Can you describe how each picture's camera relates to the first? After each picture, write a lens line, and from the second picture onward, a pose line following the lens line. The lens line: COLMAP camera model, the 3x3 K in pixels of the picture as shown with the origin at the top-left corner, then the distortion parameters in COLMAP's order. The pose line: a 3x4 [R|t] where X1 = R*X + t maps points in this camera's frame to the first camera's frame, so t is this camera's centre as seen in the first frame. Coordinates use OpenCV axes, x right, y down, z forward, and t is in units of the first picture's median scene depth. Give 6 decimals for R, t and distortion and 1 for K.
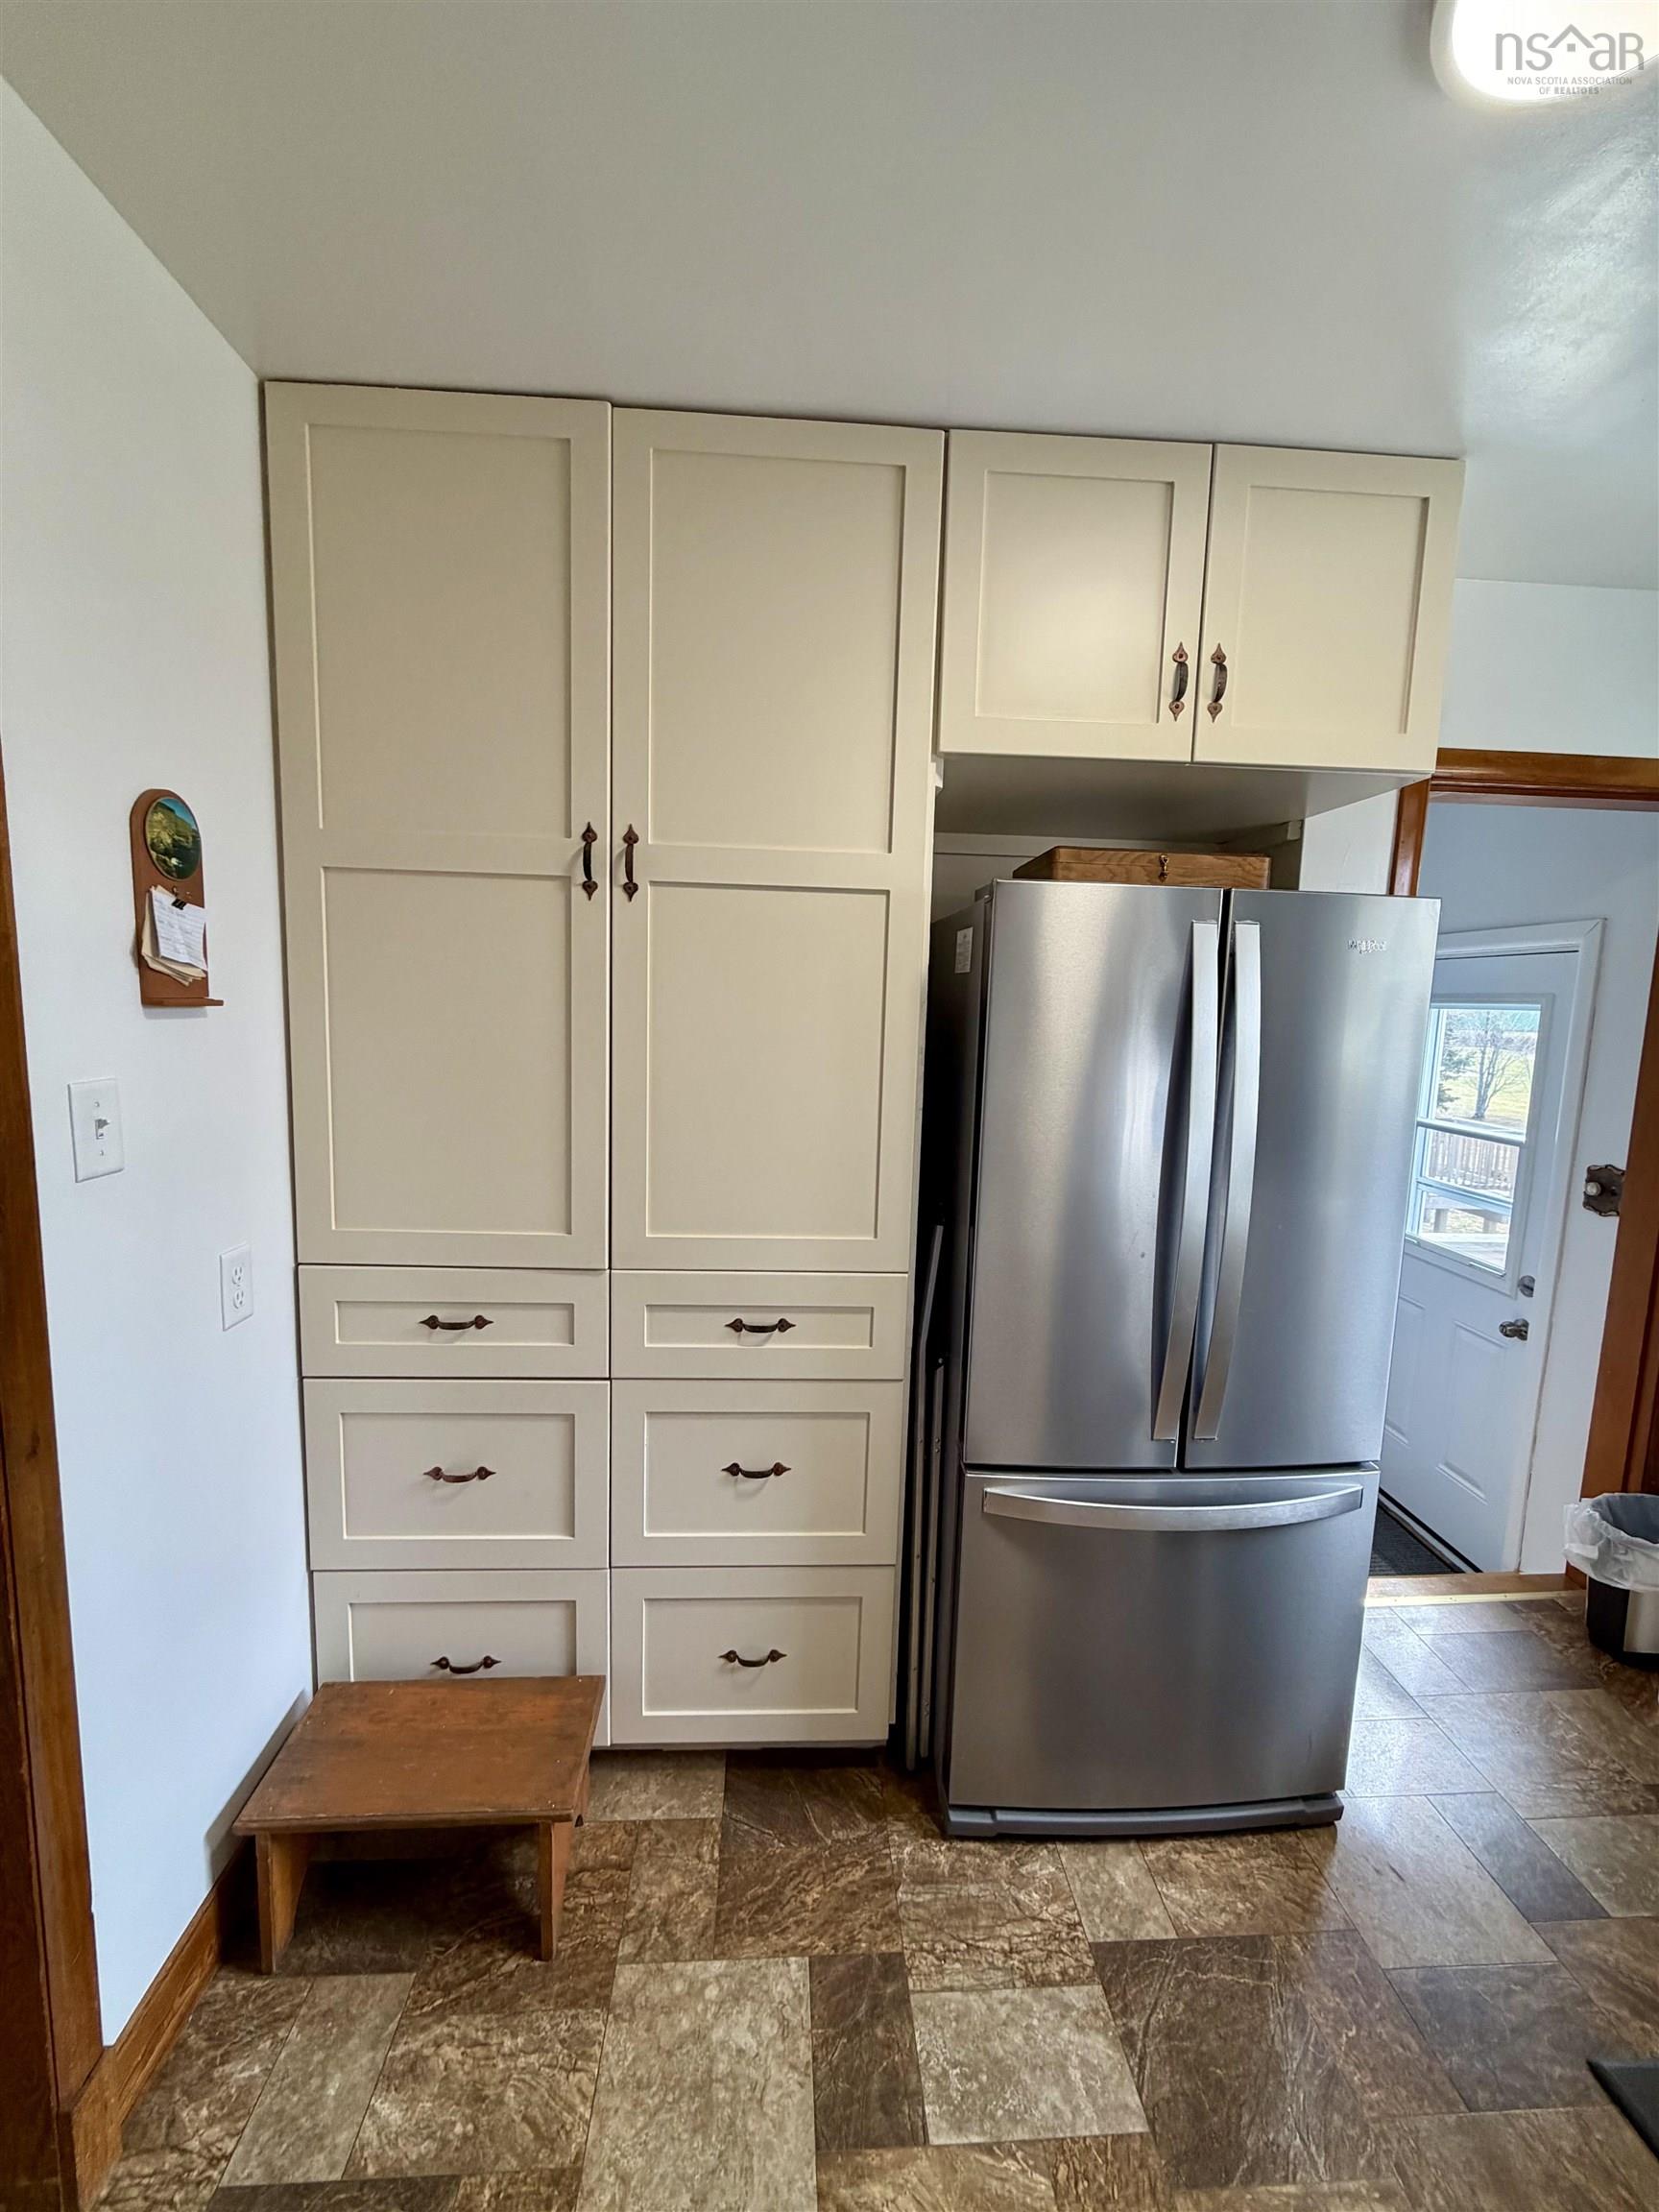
lens RADIAL K [[881.4, 0, 833.4], [0, 881.4, 1100.3], [0, 0, 1]] dist [0.000341, -0.000200]
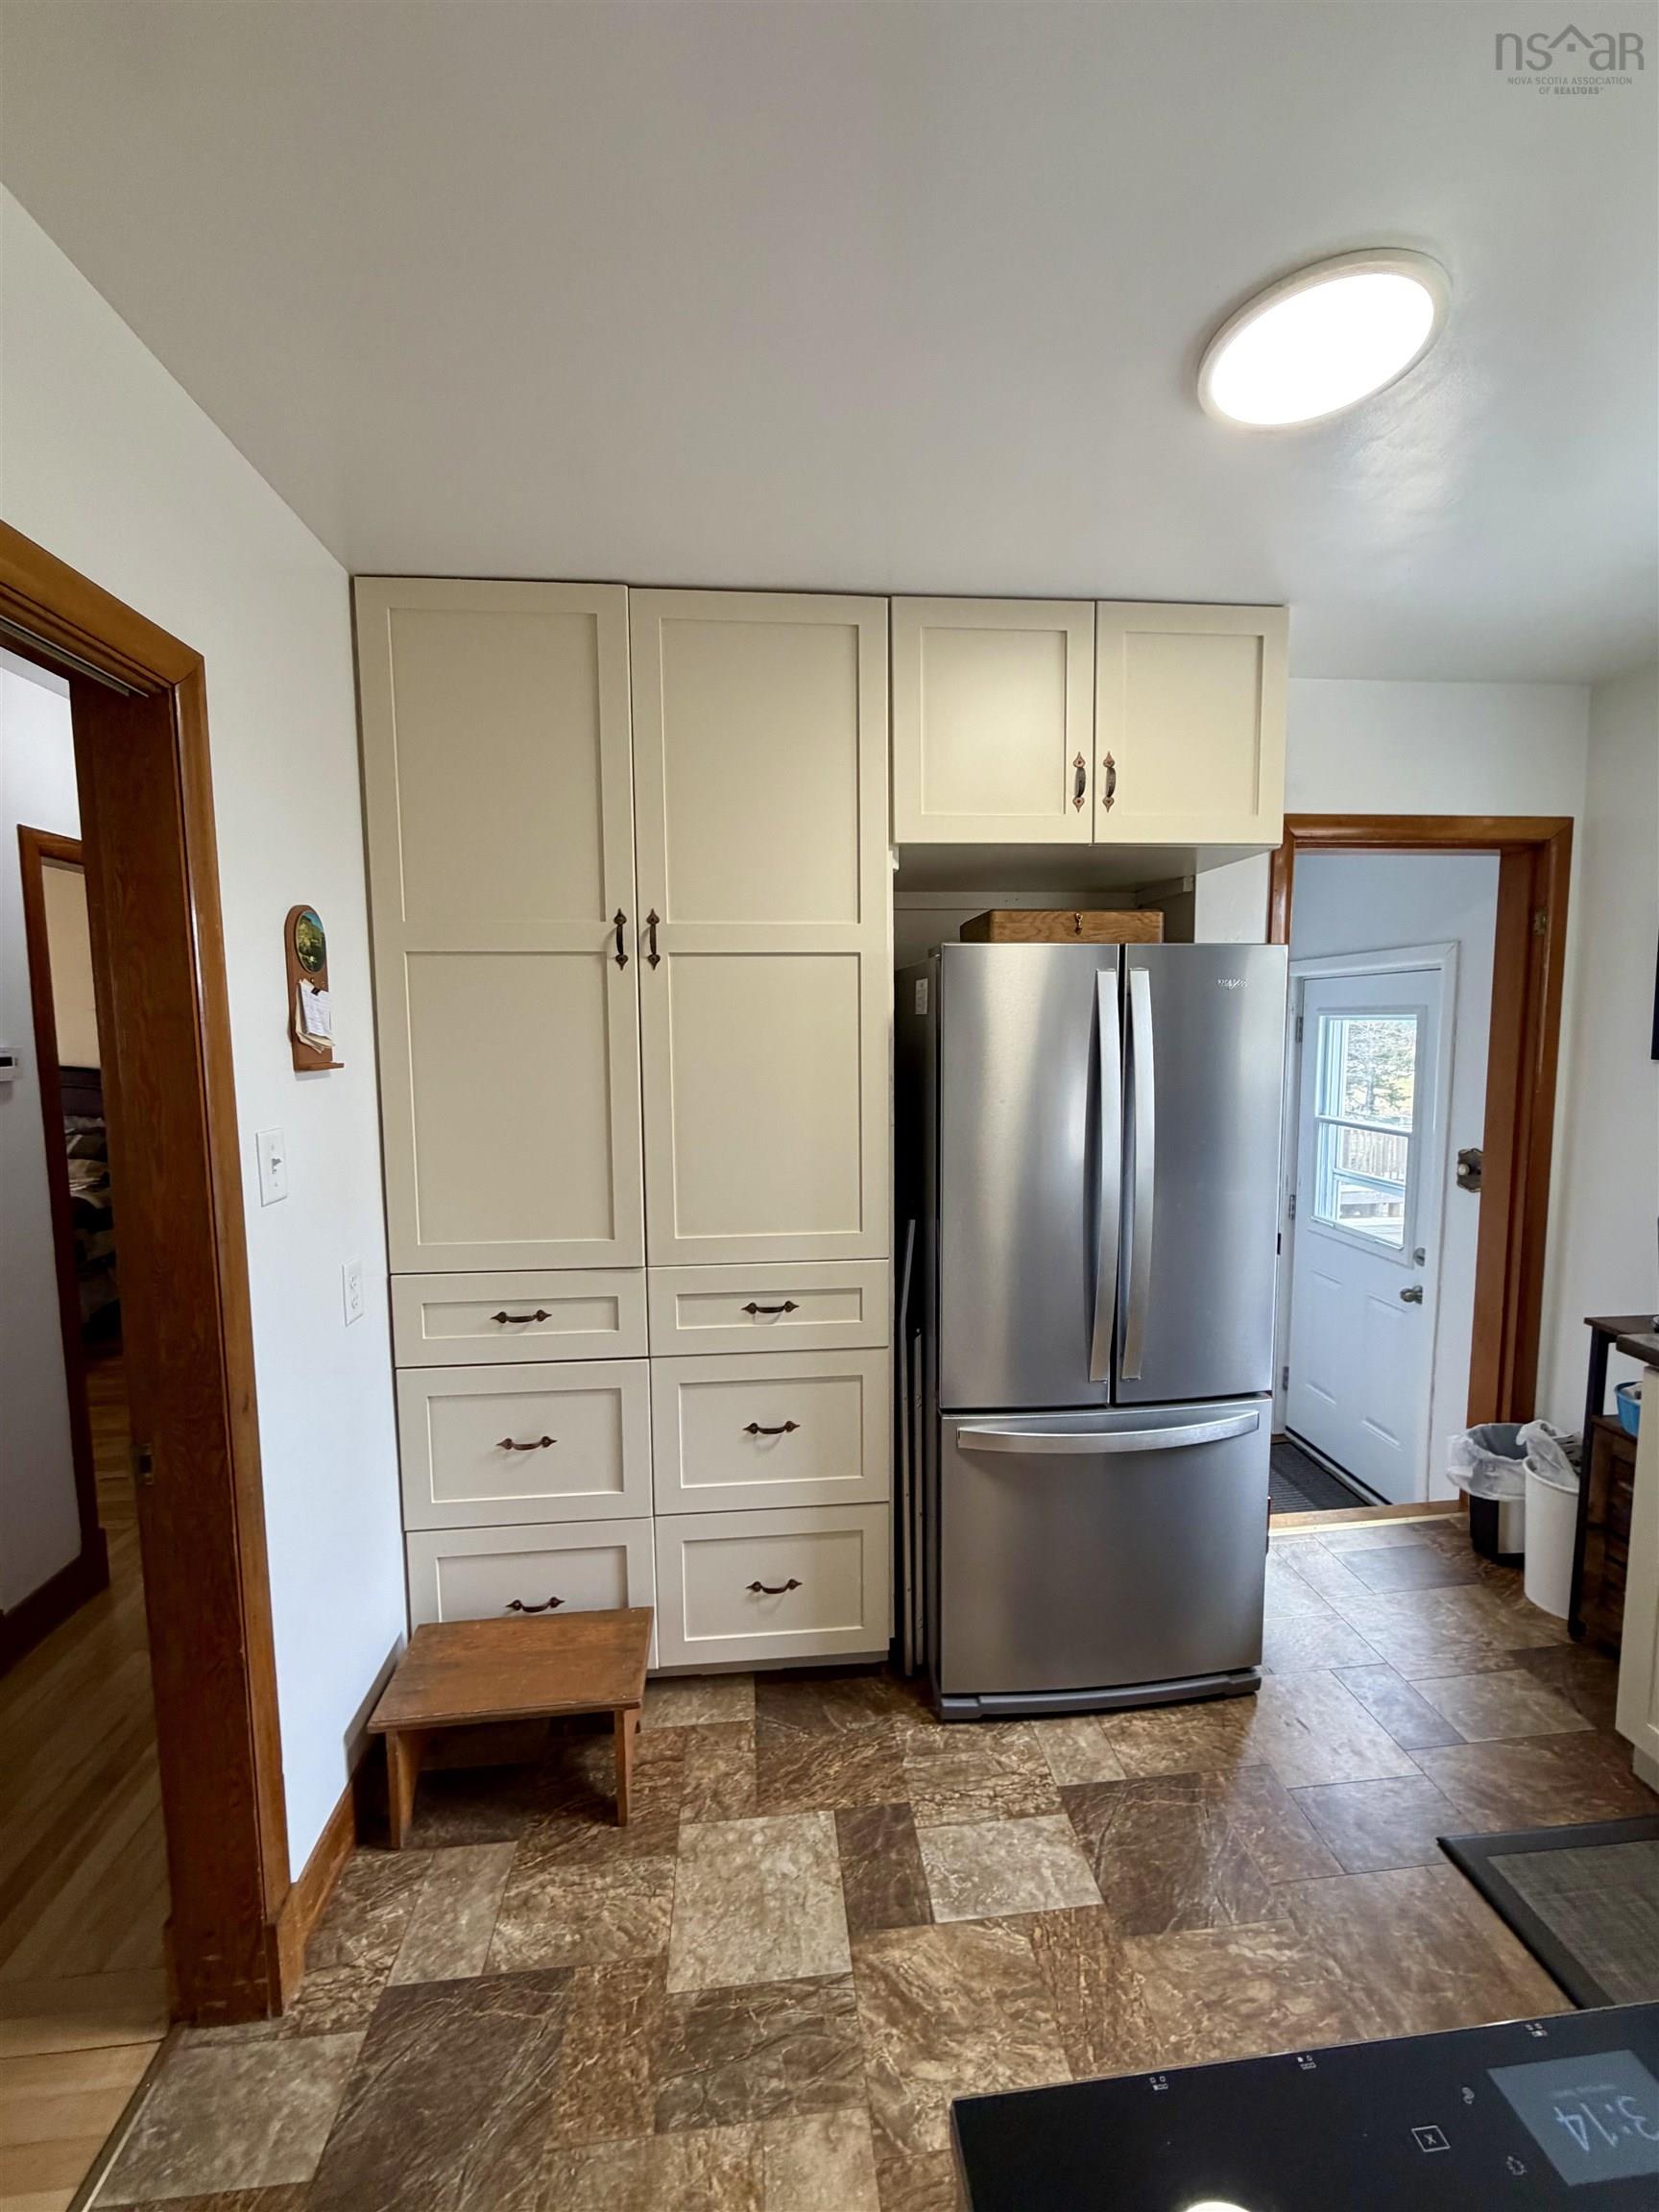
lens RADIAL K [[881.4, 0, 833.4], [0, 881.4, 1100.3], [0, 0, 1]] dist [0.000341, -0.000200]
pose [[0.998557, -0.042348, 0.033030, -0.025967], [0.043212, 0.998730, -0.025891, 0.003163], [-0.031892, 0.027281, 0.999119, -0.257581]]
